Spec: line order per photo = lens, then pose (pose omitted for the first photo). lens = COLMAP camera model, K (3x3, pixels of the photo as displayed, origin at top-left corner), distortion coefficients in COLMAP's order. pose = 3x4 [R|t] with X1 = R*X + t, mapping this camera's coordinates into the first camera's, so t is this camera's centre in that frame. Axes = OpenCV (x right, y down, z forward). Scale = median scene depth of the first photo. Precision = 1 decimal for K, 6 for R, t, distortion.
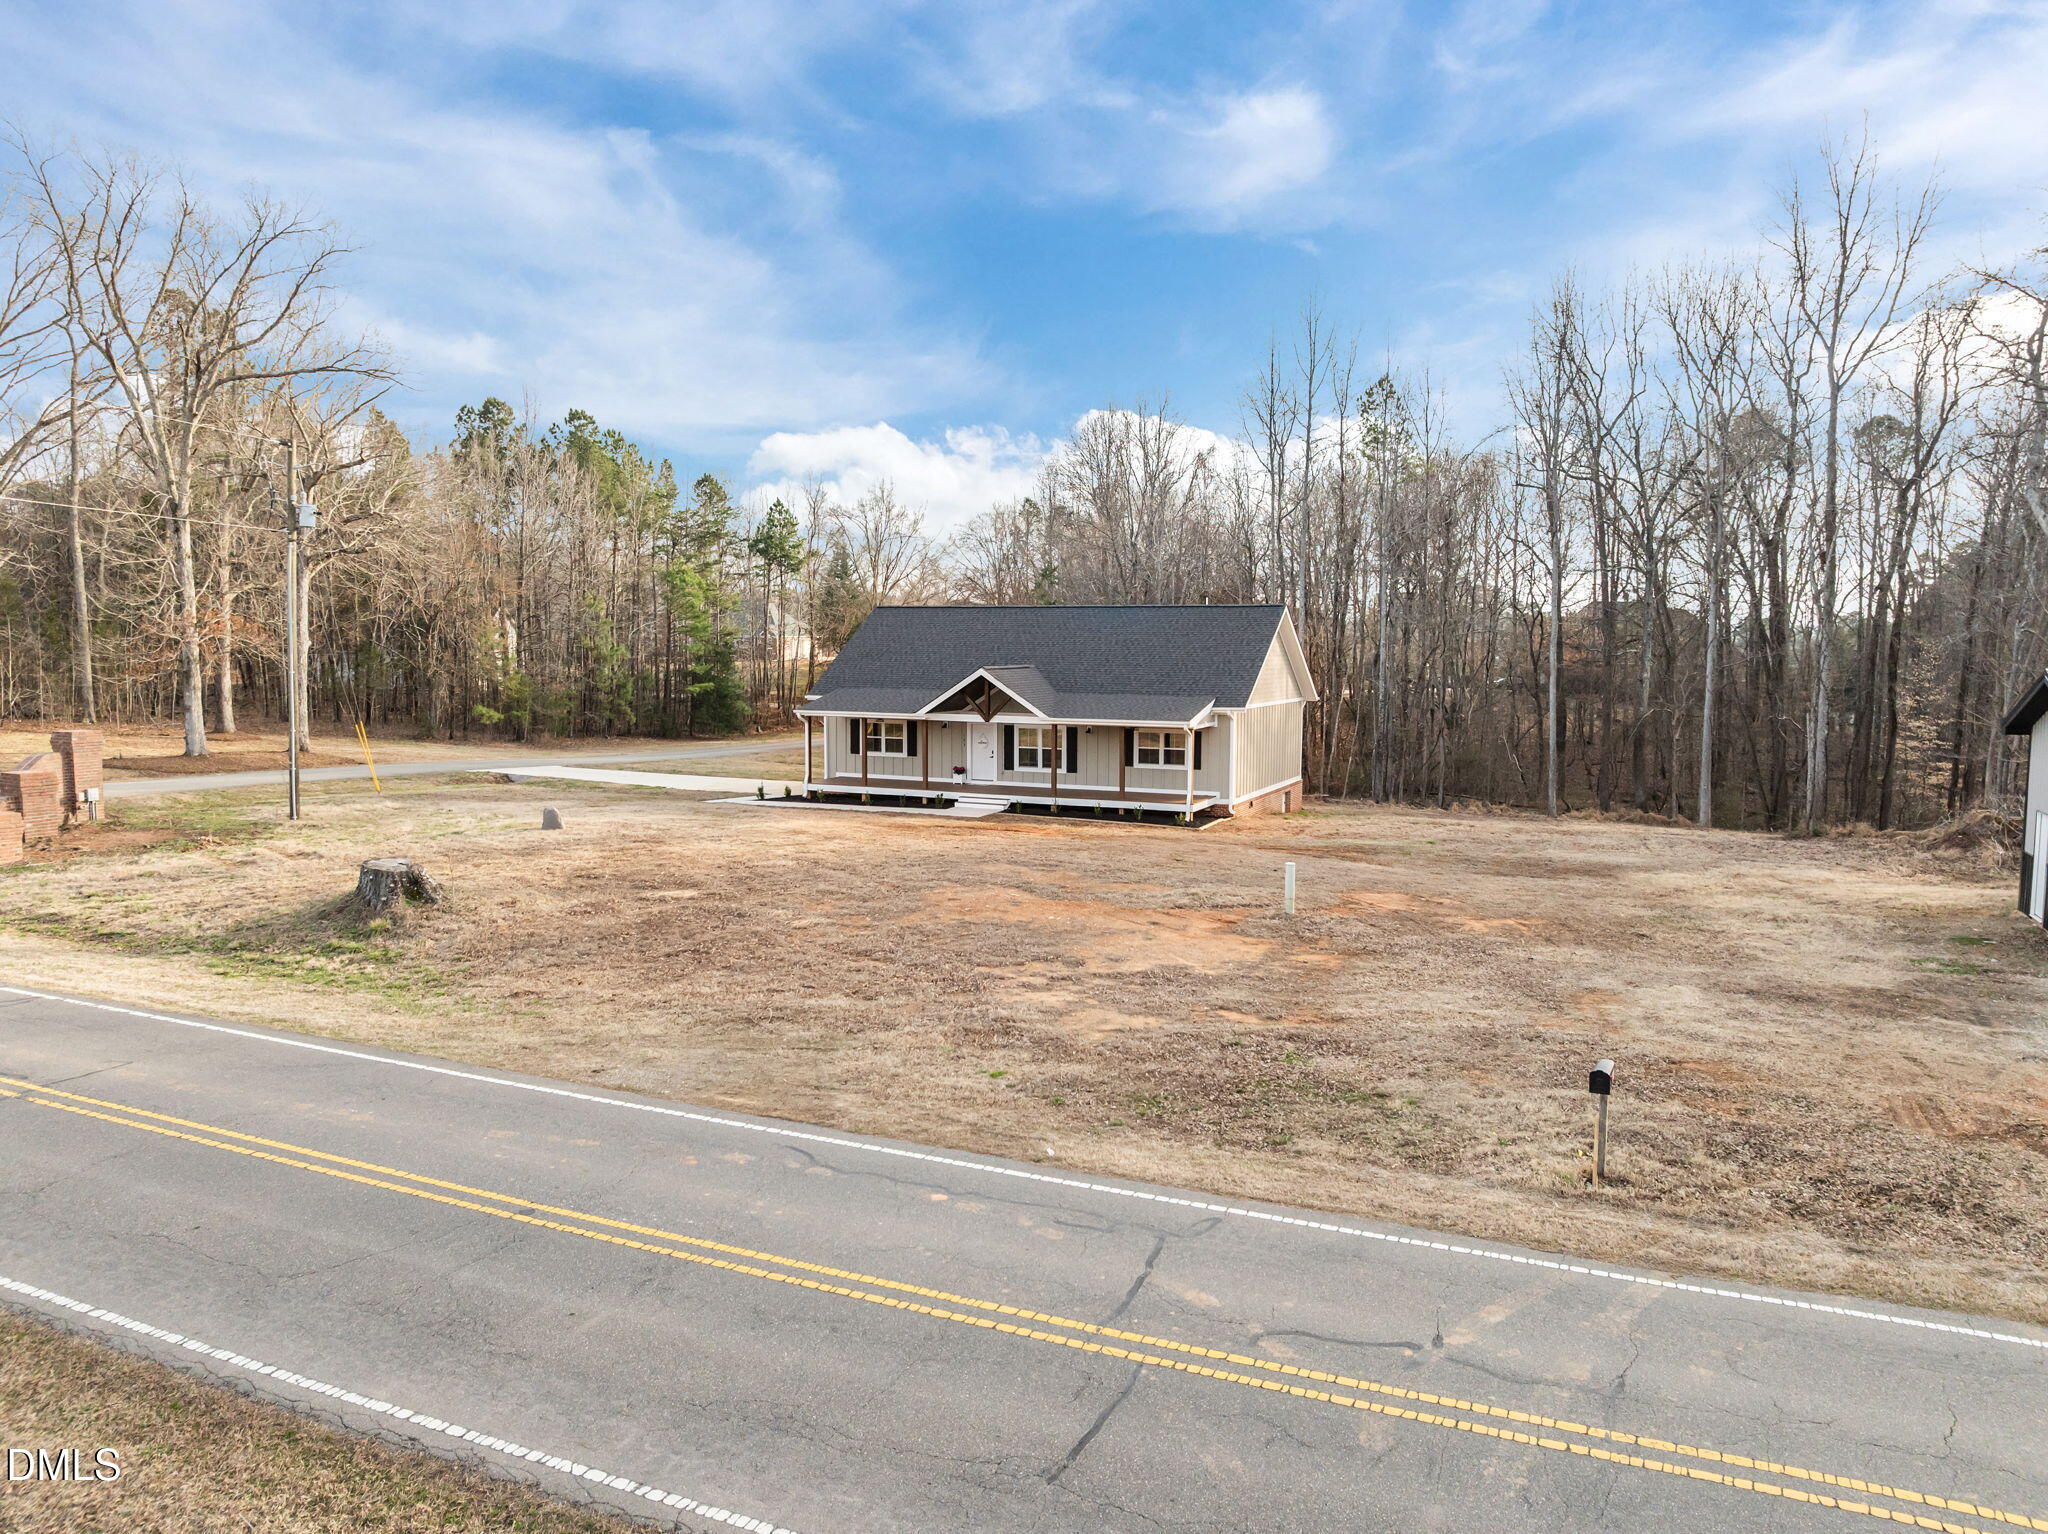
lens RADIAL K [[1450.8, 0, 1034.8], [0, 1450.8, 755.8], [0, 0, 1]] dist [-0.044440, 0.006296]
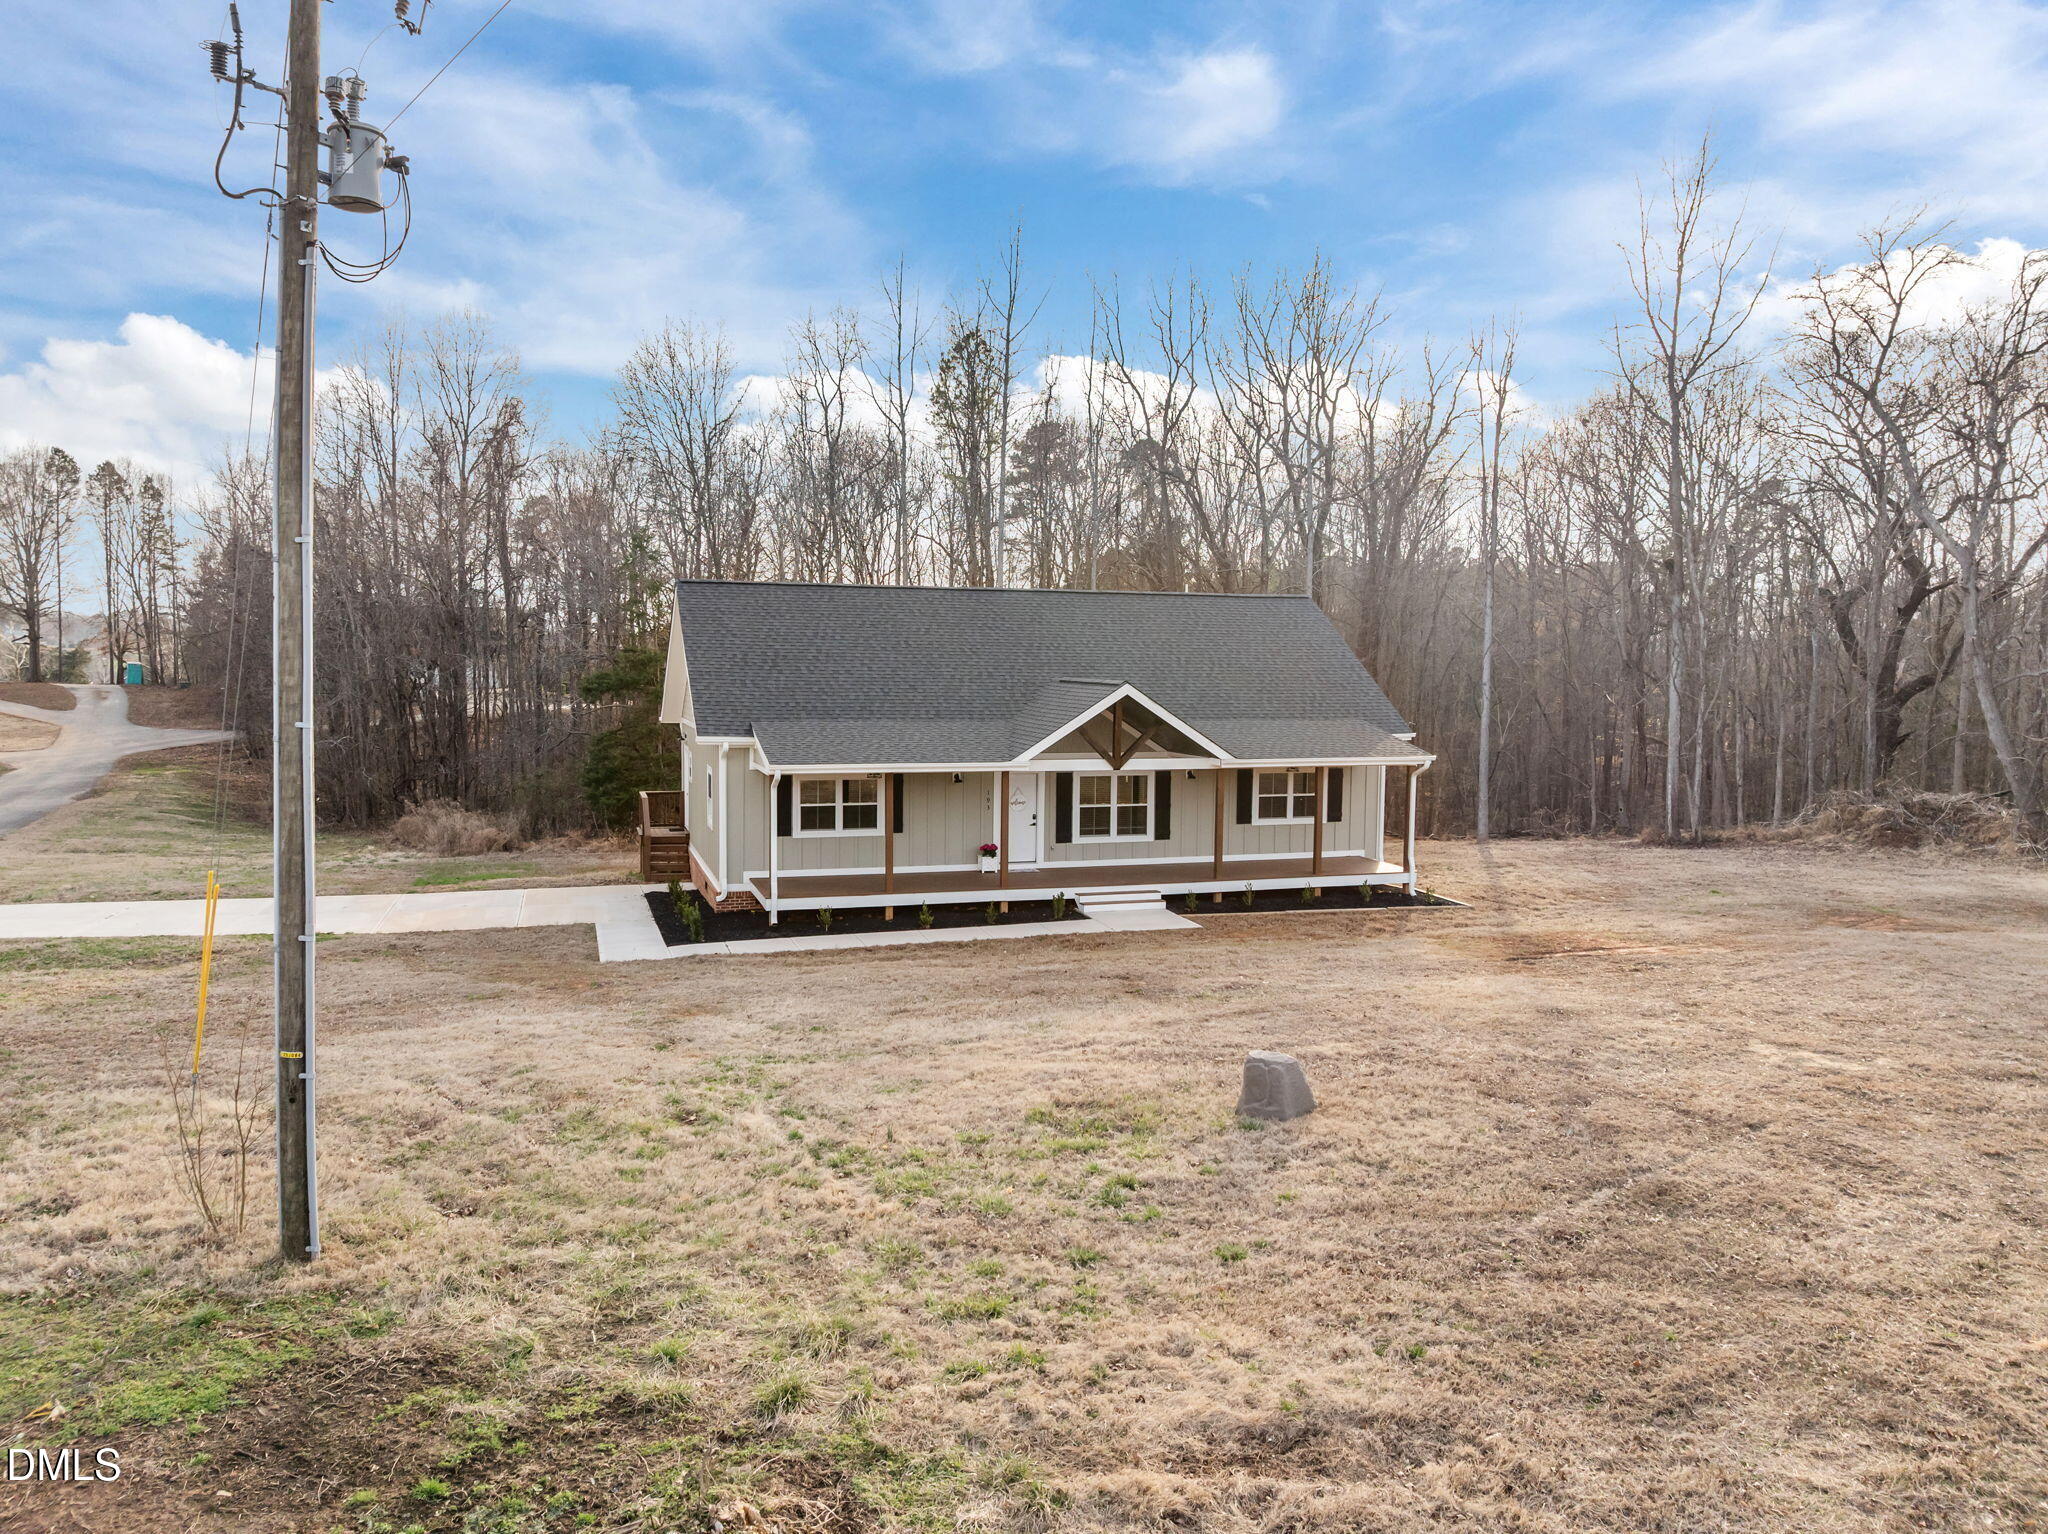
lens RADIAL K [[1450.8, 0, 1034.8], [0, 1450.8, 755.8], [0, 0, 1]] dist [-0.044440, 0.006296]
pose [[0.739599, -0.043812, 0.671620, -0.463644], [0.047695, 0.998782, 0.012631, -0.037941], [-0.671355, 0.022691, 0.740788, 0.544710]]
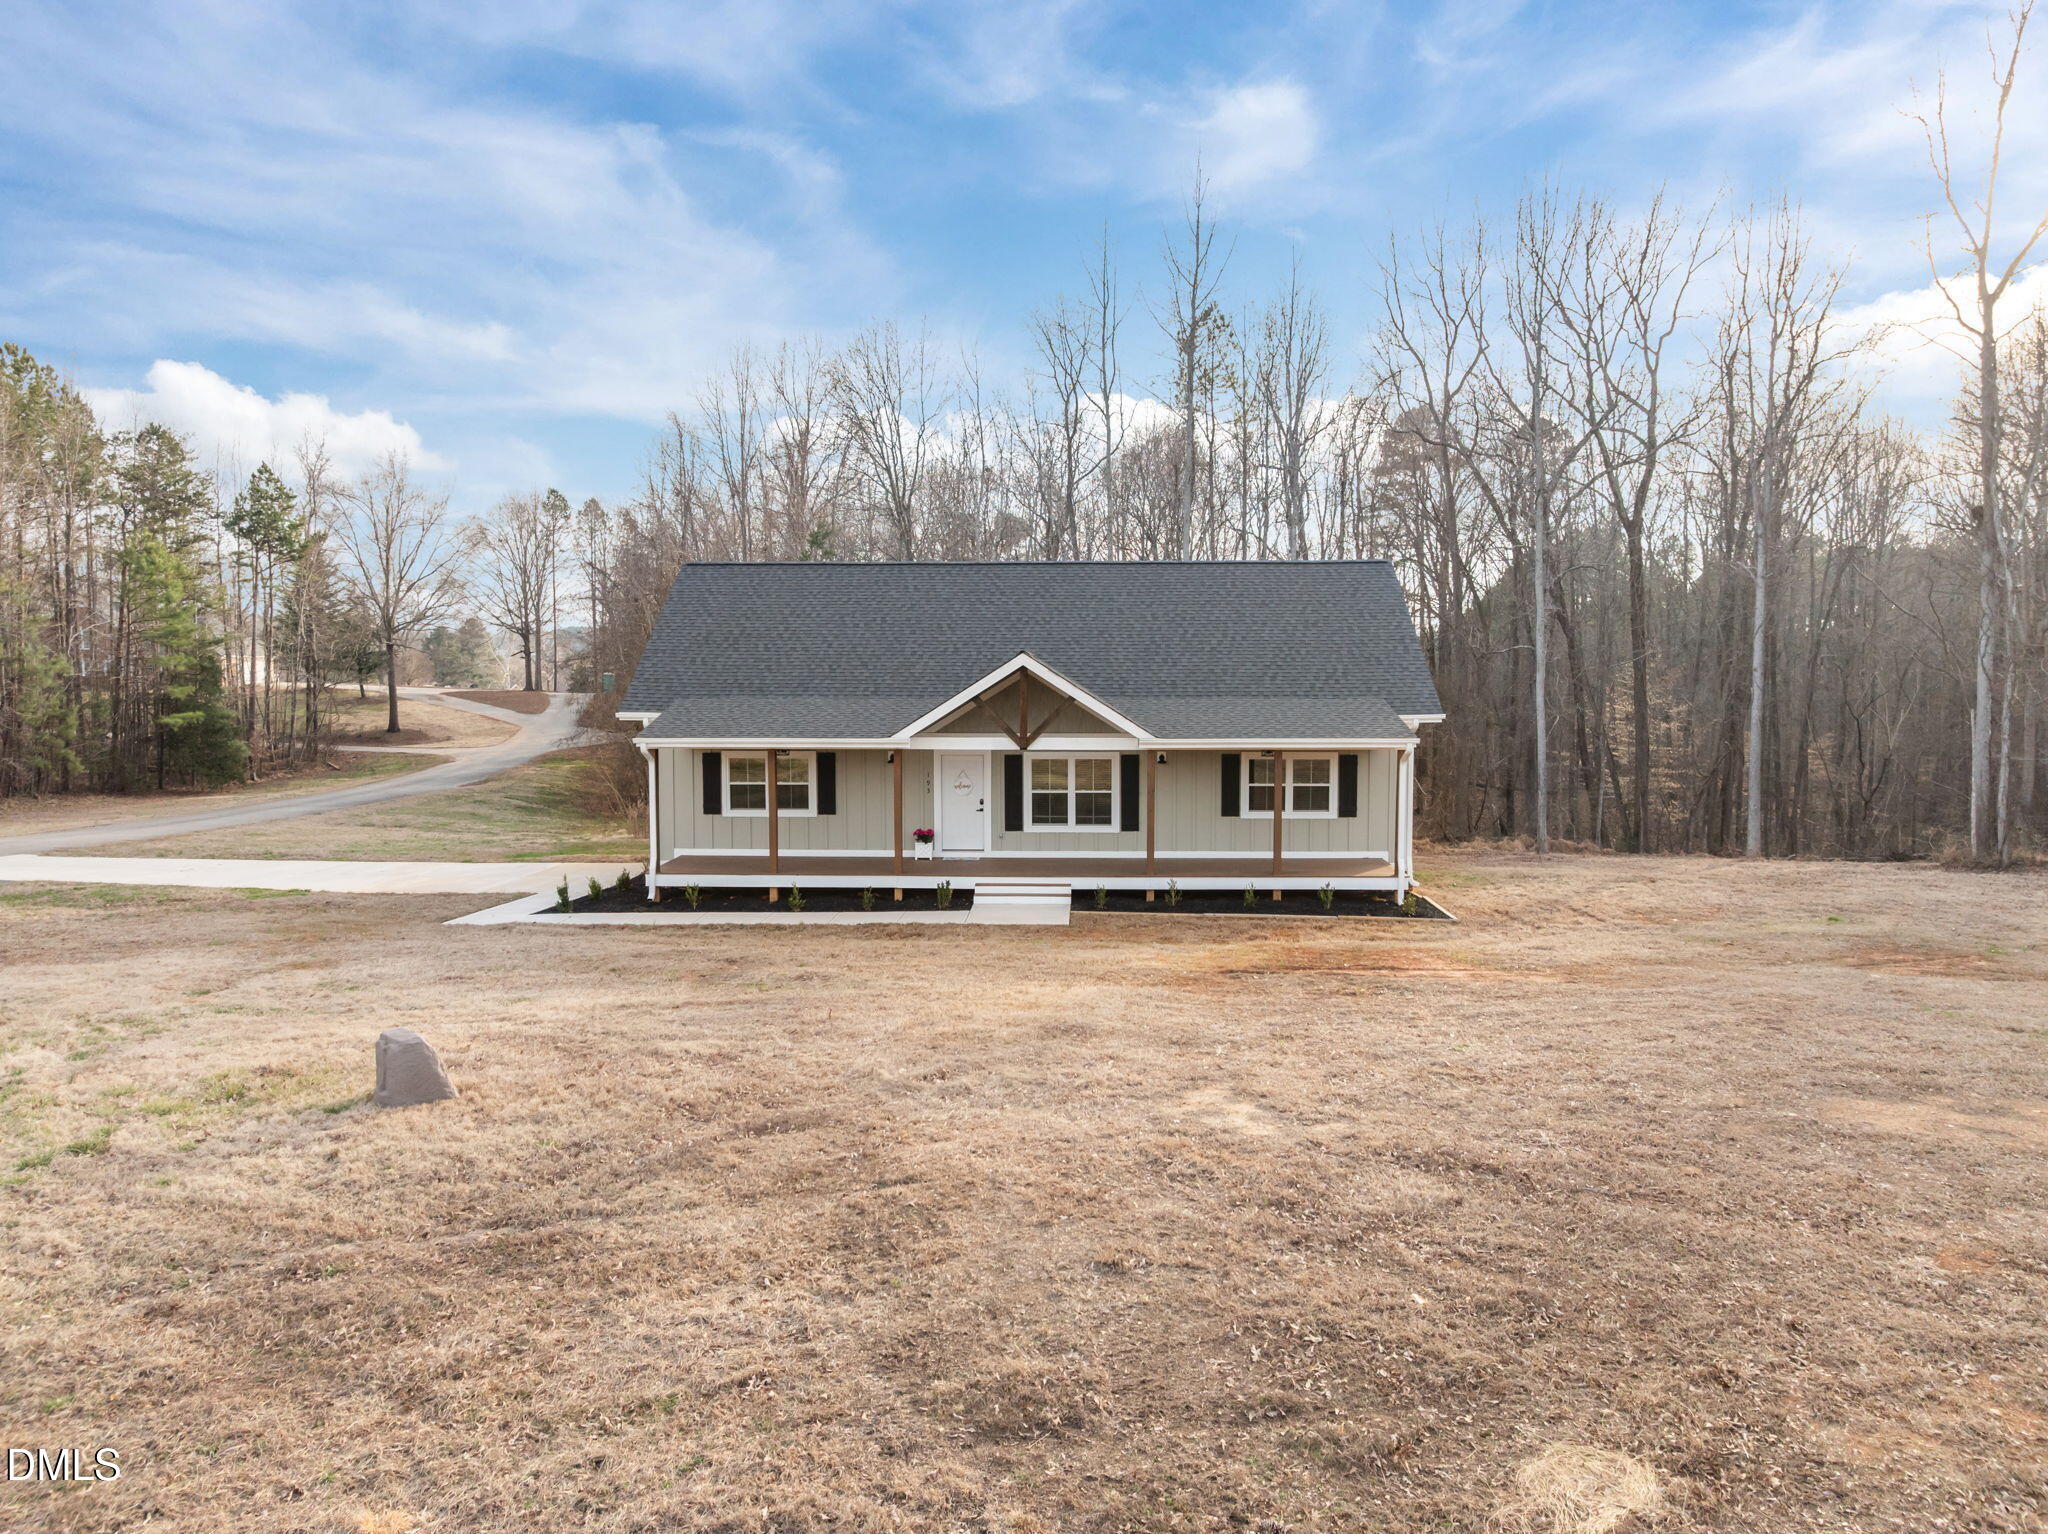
lens RADIAL K [[1450.8, 0, 1034.8], [0, 1450.8, 755.8], [0, 0, 1]] dist [-0.044440, 0.006296]
pose [[0.926076, -0.029954, 0.376146, -0.234914], [0.037101, 0.999242, -0.011770, -0.013651], [-0.375508, 0.024855, 0.926486, 0.459659]]
